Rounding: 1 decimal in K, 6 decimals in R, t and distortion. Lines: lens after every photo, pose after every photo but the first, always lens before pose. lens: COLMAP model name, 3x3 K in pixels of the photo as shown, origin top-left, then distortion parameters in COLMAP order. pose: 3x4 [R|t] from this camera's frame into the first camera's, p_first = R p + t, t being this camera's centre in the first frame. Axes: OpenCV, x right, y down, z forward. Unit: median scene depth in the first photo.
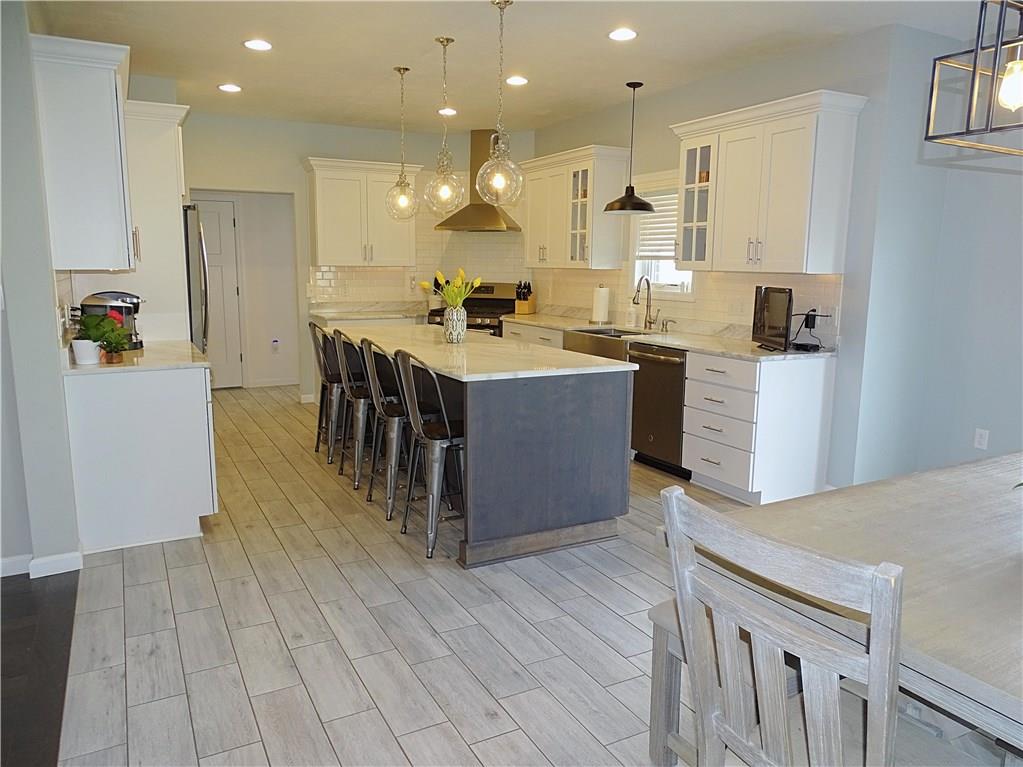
lens RADIAL K [[731.3, 0, 520.4], [0, 731.3, 382.5], [0, 0, 1]] dist [-0.000891, 0.008717]
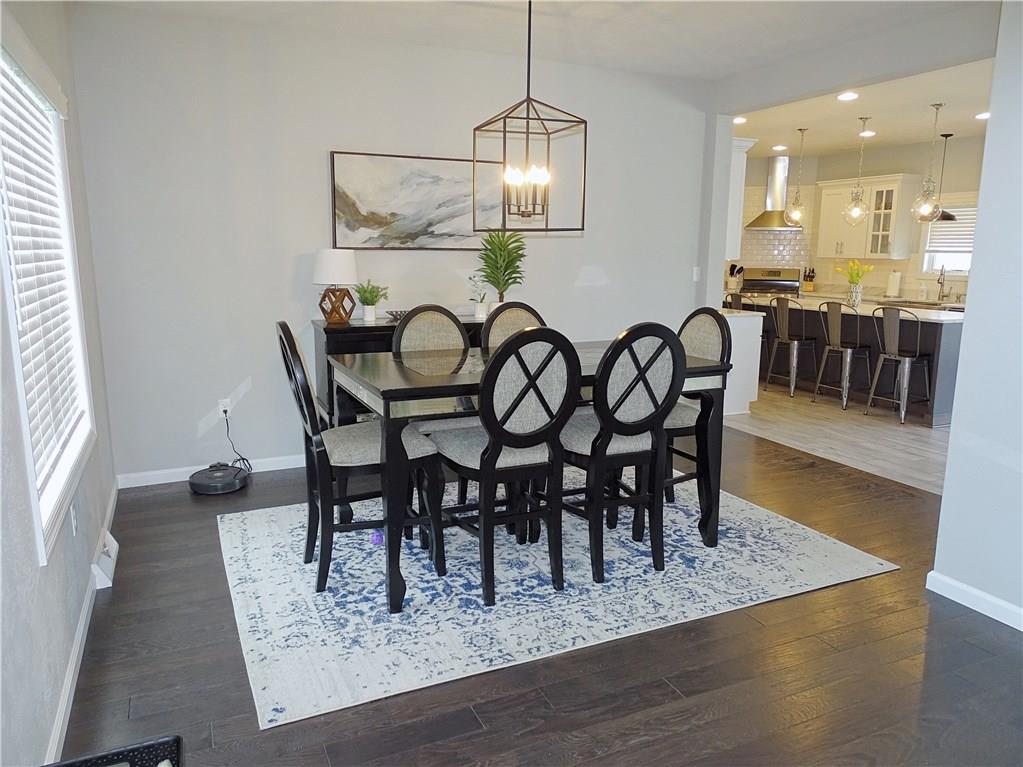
lens RADIAL K [[731.3, 0, 506.7], [0, 731.3, 377.3], [0, 0, 1]] dist [-0.000891, 0.008717]
pose [[0.997715, 0.012935, -0.066317, -0.610183], [-0.011961, 0.999815, 0.015060, 0.070042], [0.066499, -0.014233, 0.997685, -0.531448]]
